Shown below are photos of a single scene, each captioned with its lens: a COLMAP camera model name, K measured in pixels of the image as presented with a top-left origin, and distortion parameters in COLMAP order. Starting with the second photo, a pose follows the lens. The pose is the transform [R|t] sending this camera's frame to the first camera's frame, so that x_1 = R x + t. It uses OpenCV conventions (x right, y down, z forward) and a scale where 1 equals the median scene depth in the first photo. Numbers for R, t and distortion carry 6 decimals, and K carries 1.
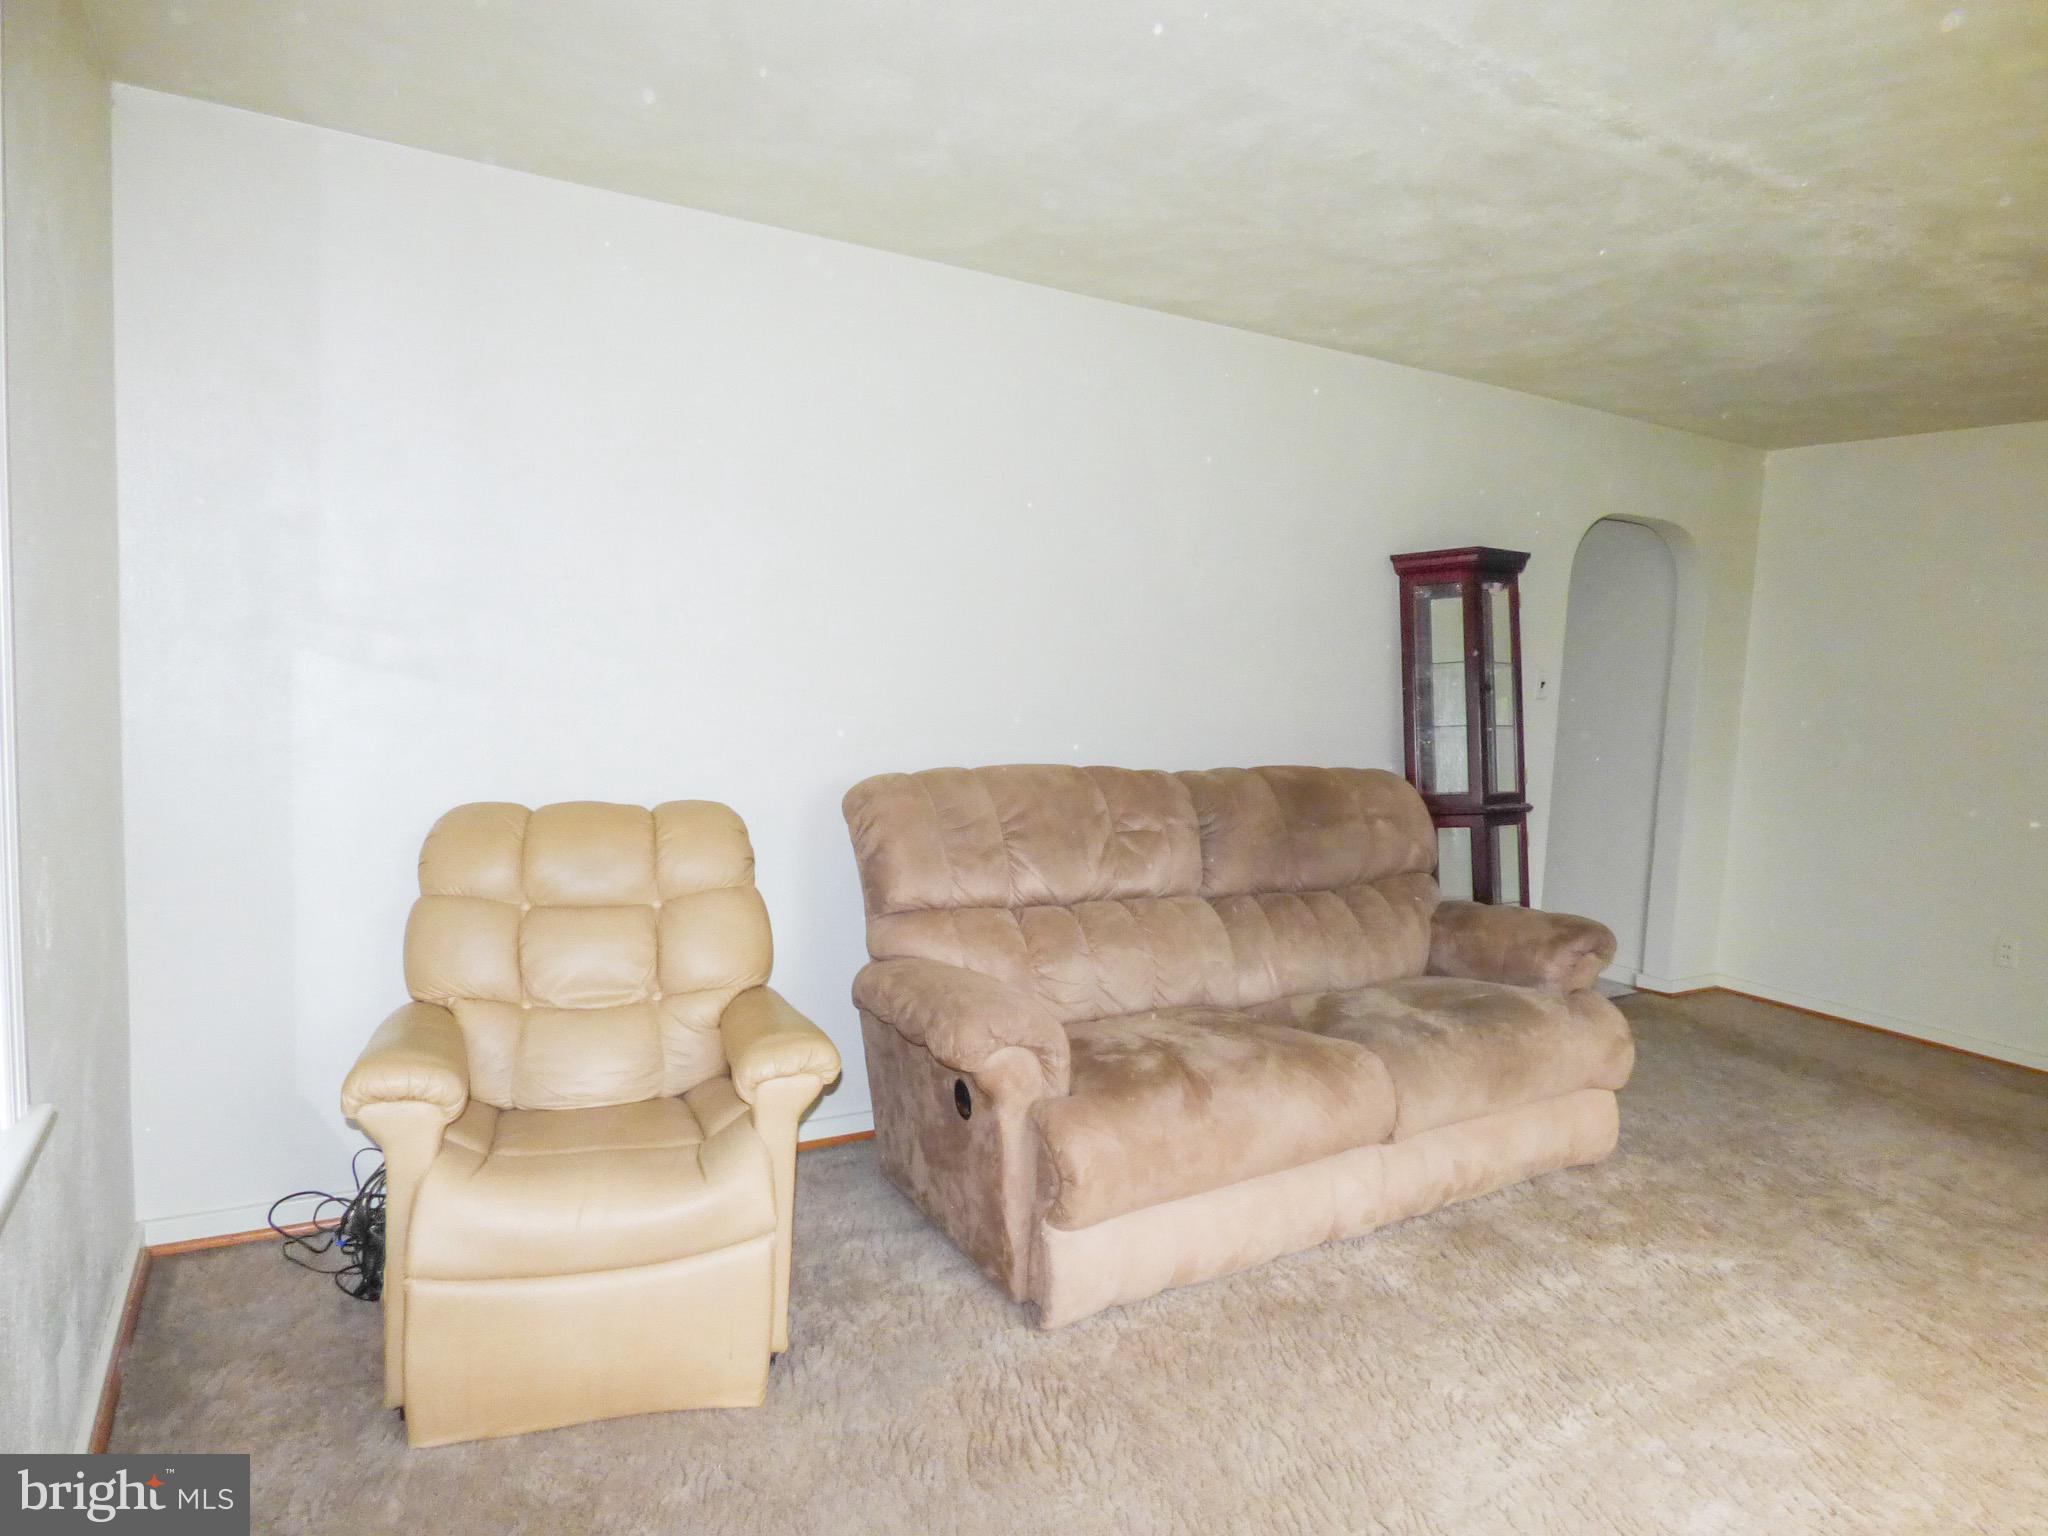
lens RADIAL K [[1232.1, 0, 1051.1], [0, 1232.1, 761.5], [0, 0, 1]] dist [-0.019242, 0.005340]
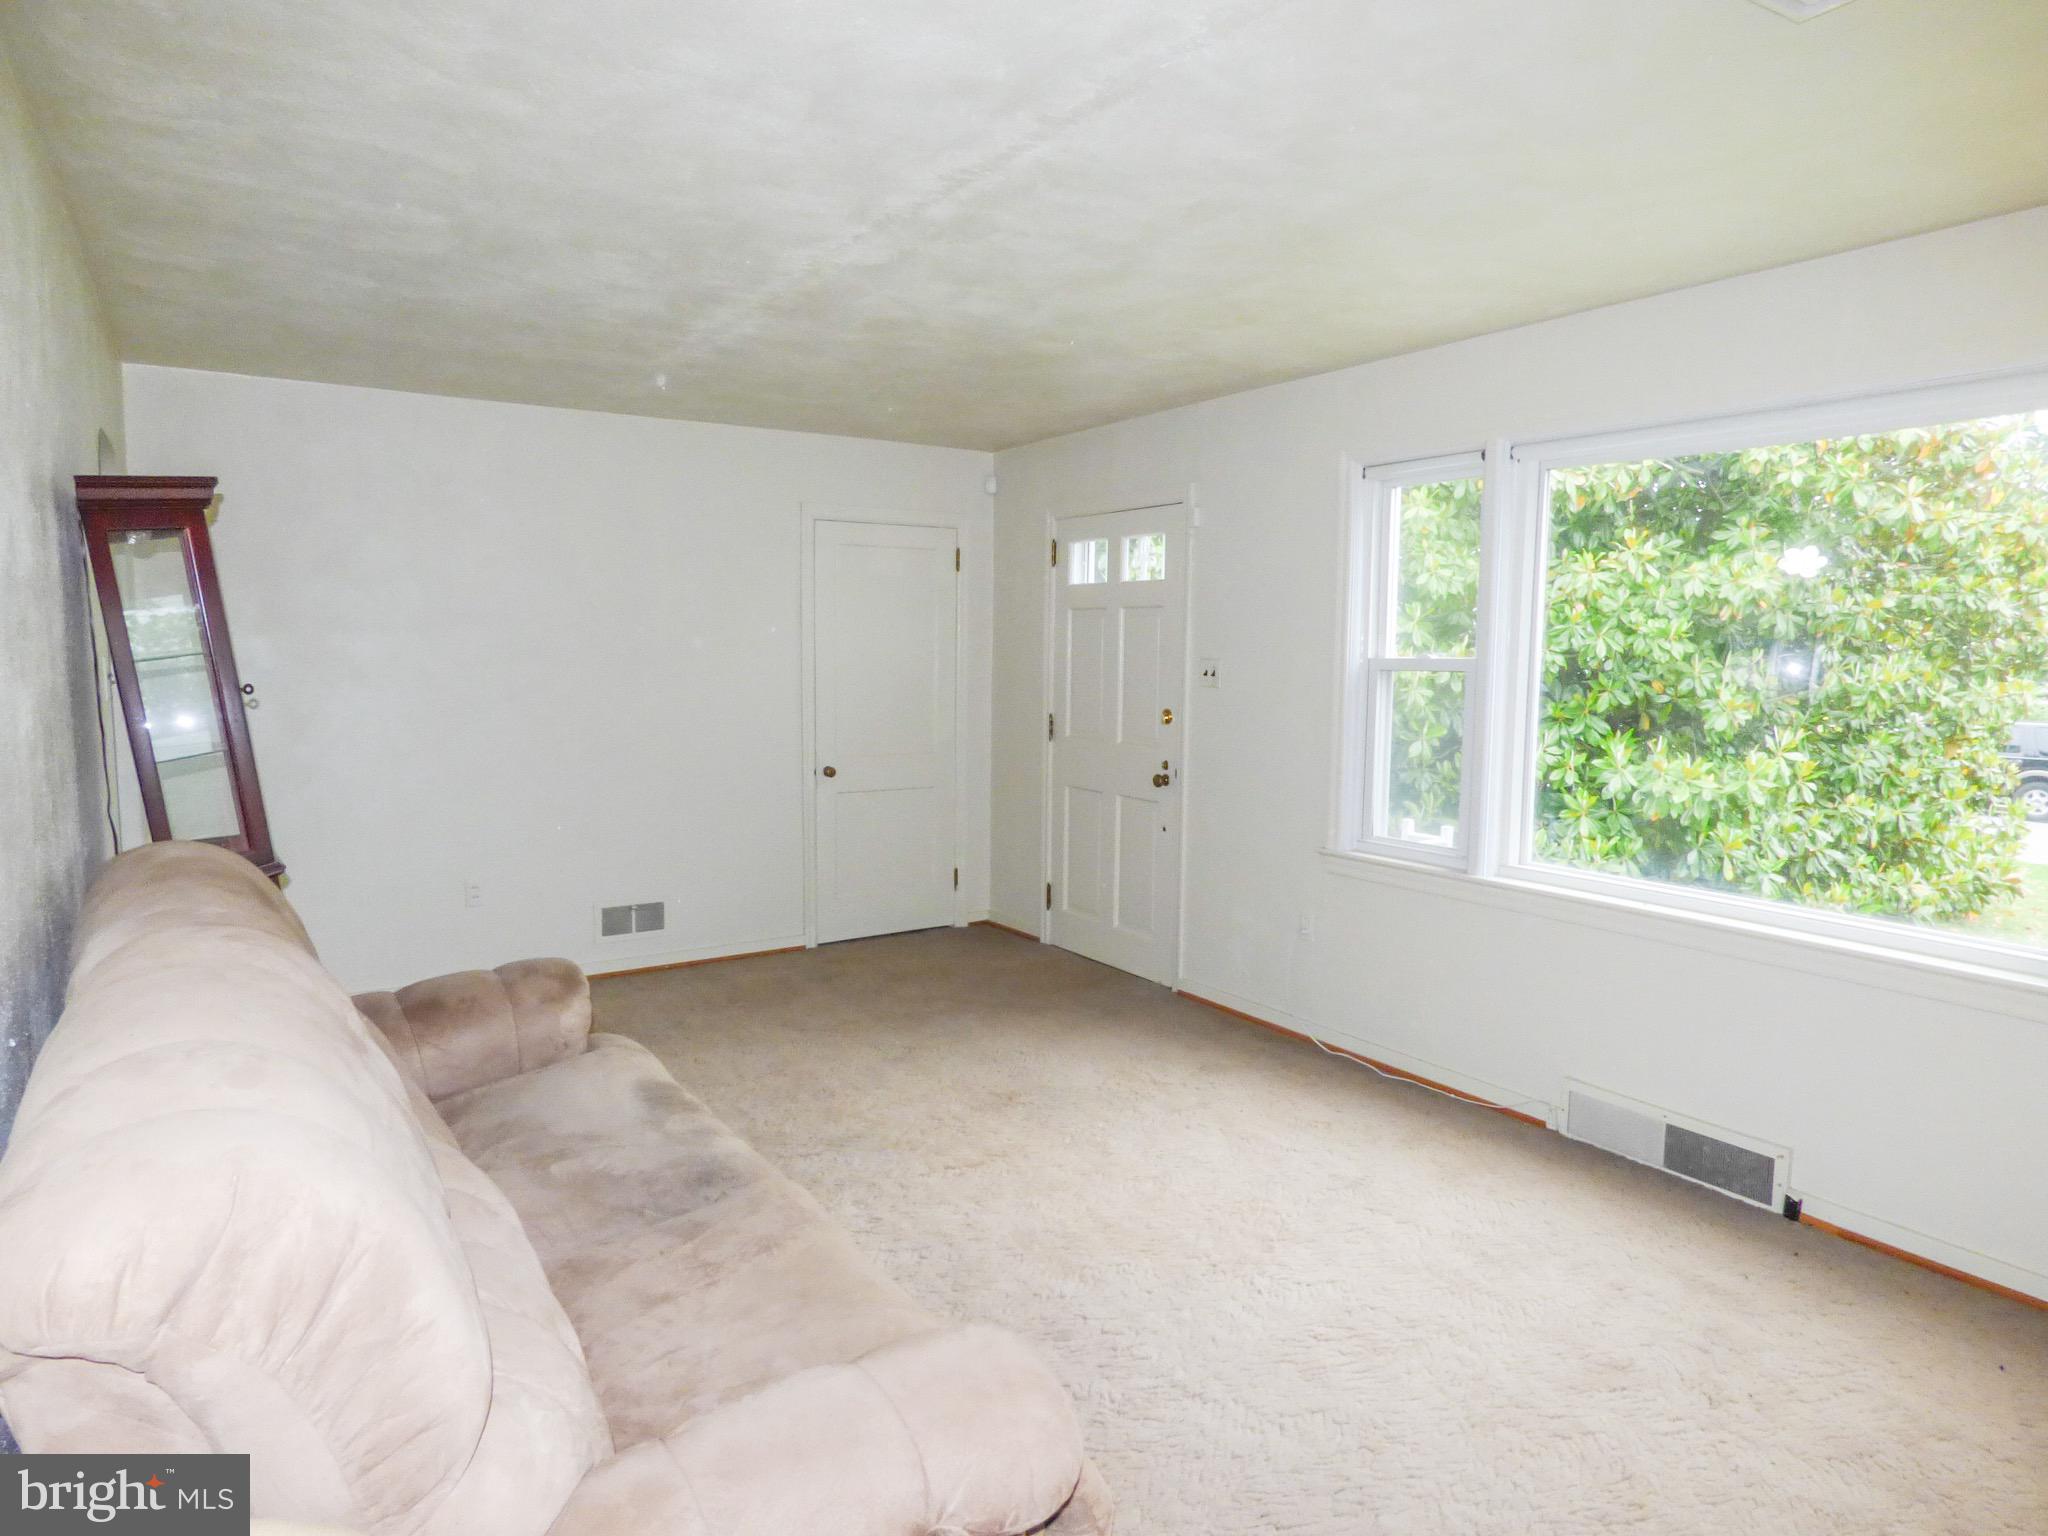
lens RADIAL K [[1232.1, 0, 1031.0], [0, 1232.1, 763.0], [0, 0, 1]] dist [-0.019242, 0.005340]
pose [[-0.054163, -0.137868, 0.988969, -0.678426], [0.082766, 0.986394, 0.142042, -0.158326], [-0.995096, 0.089547, -0.042015, 1.240420]]
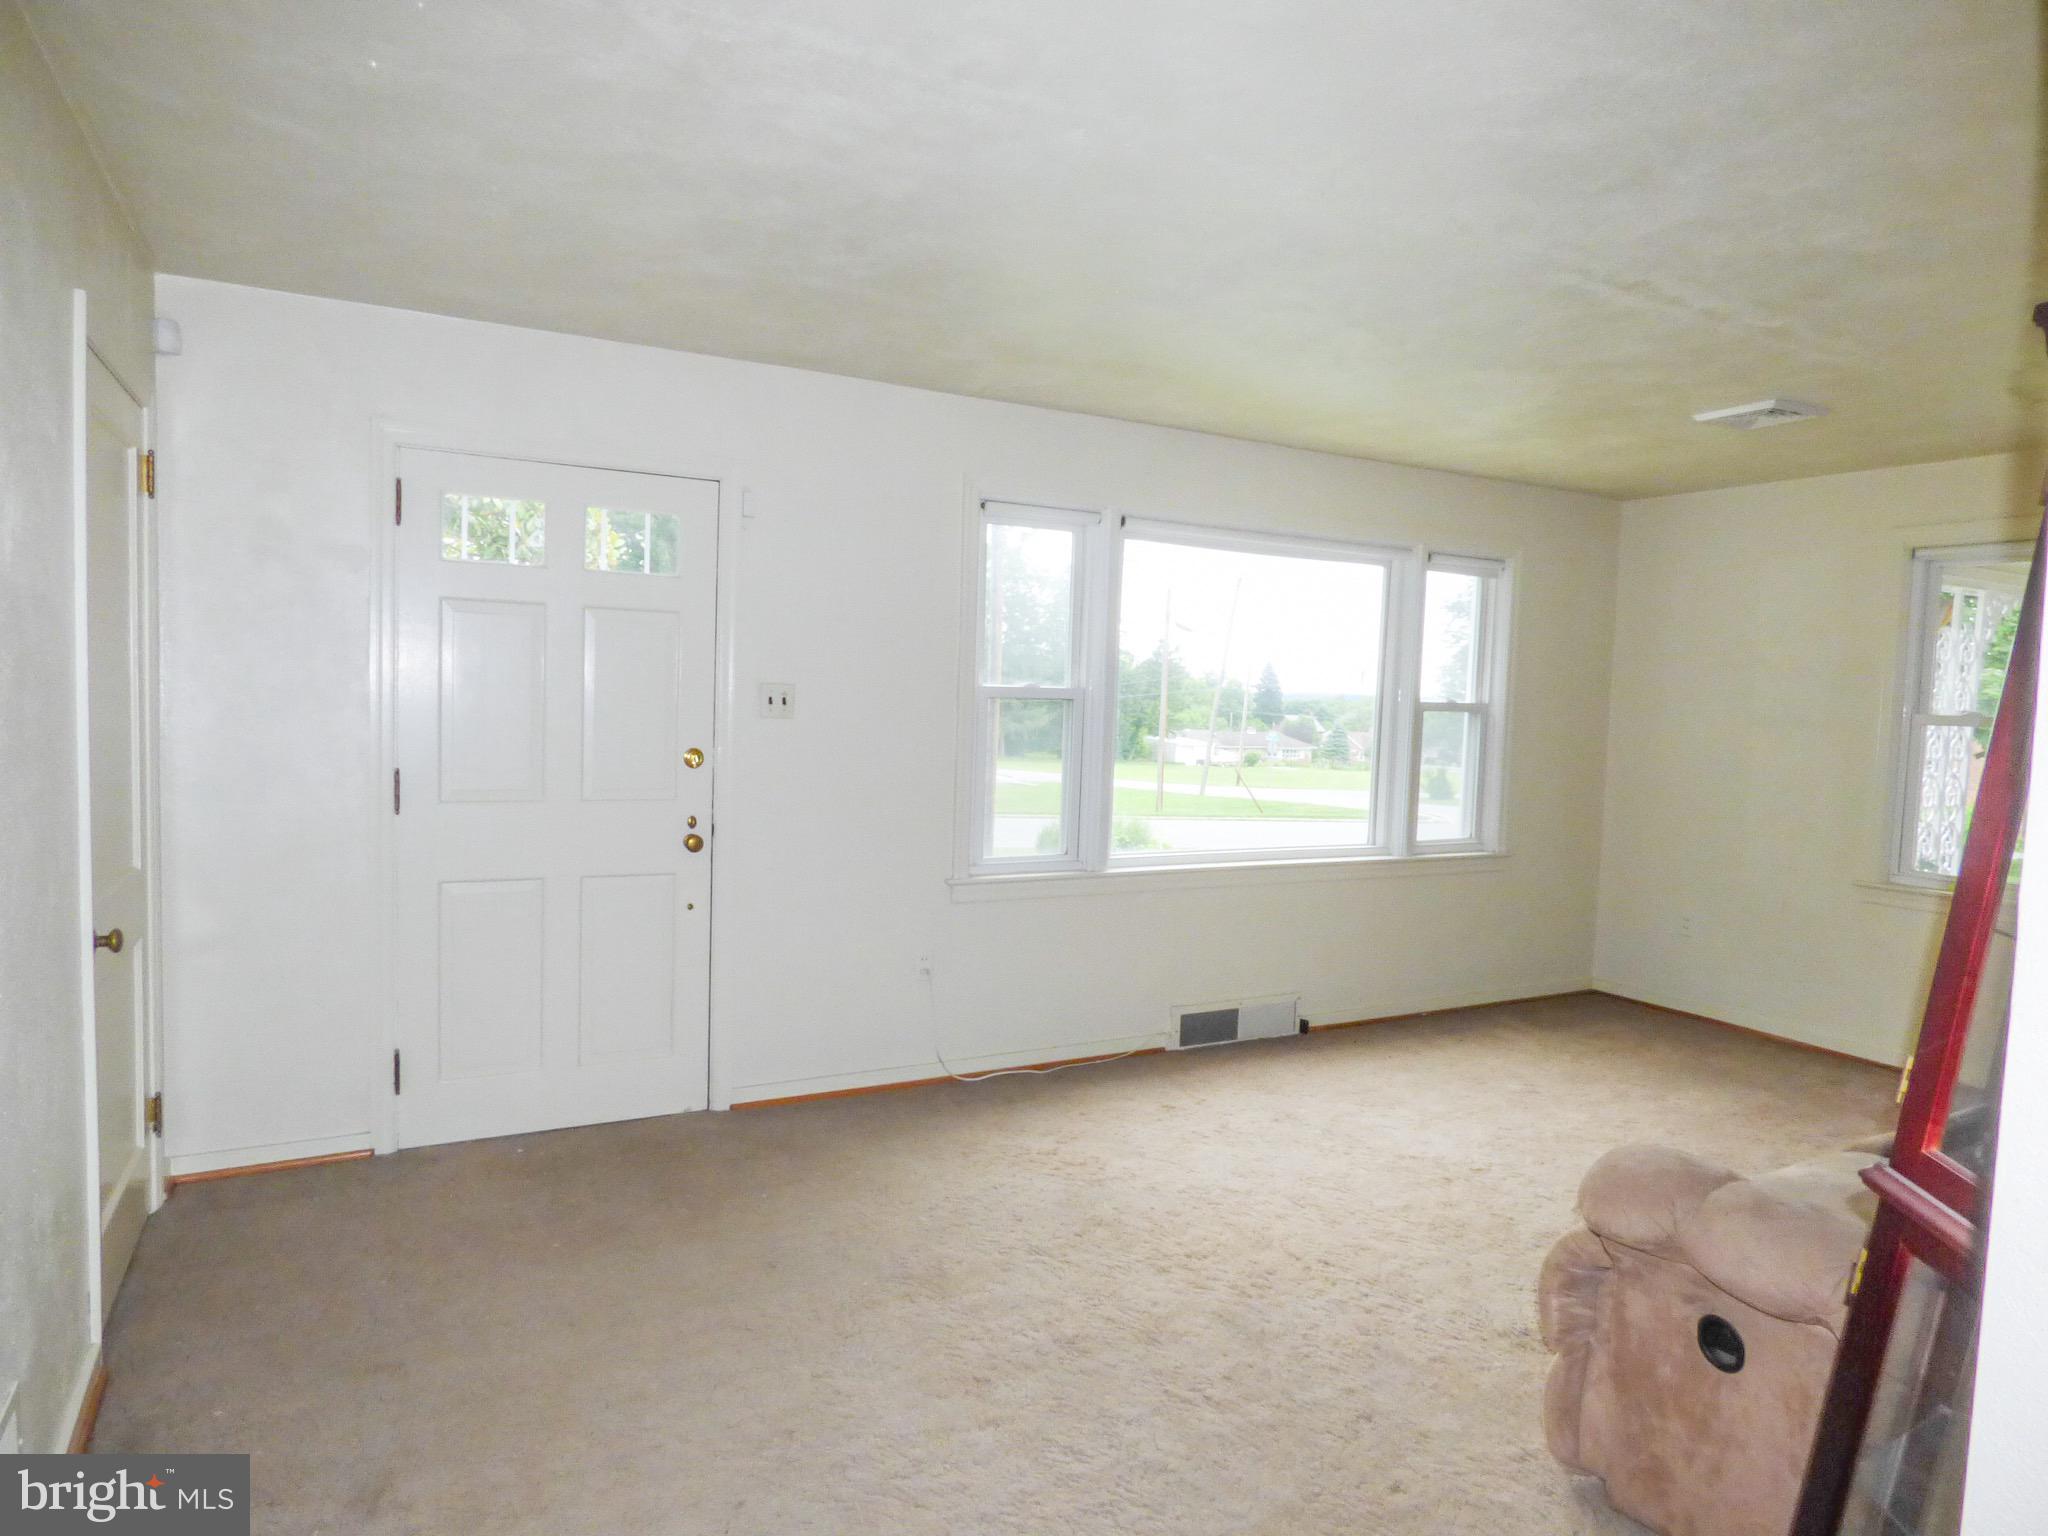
lens RADIAL K [[1232.1, 0, 1026.3], [0, 1232.1, 769.2], [0, 0, 1]] dist [-0.019242, 0.005340]
pose [[-0.996531, -0.080023, 0.022861, 1.223365], [-0.075372, 0.984266, 0.159814, -0.196060], [-0.035290, 0.157536, -0.986882, 2.688745]]
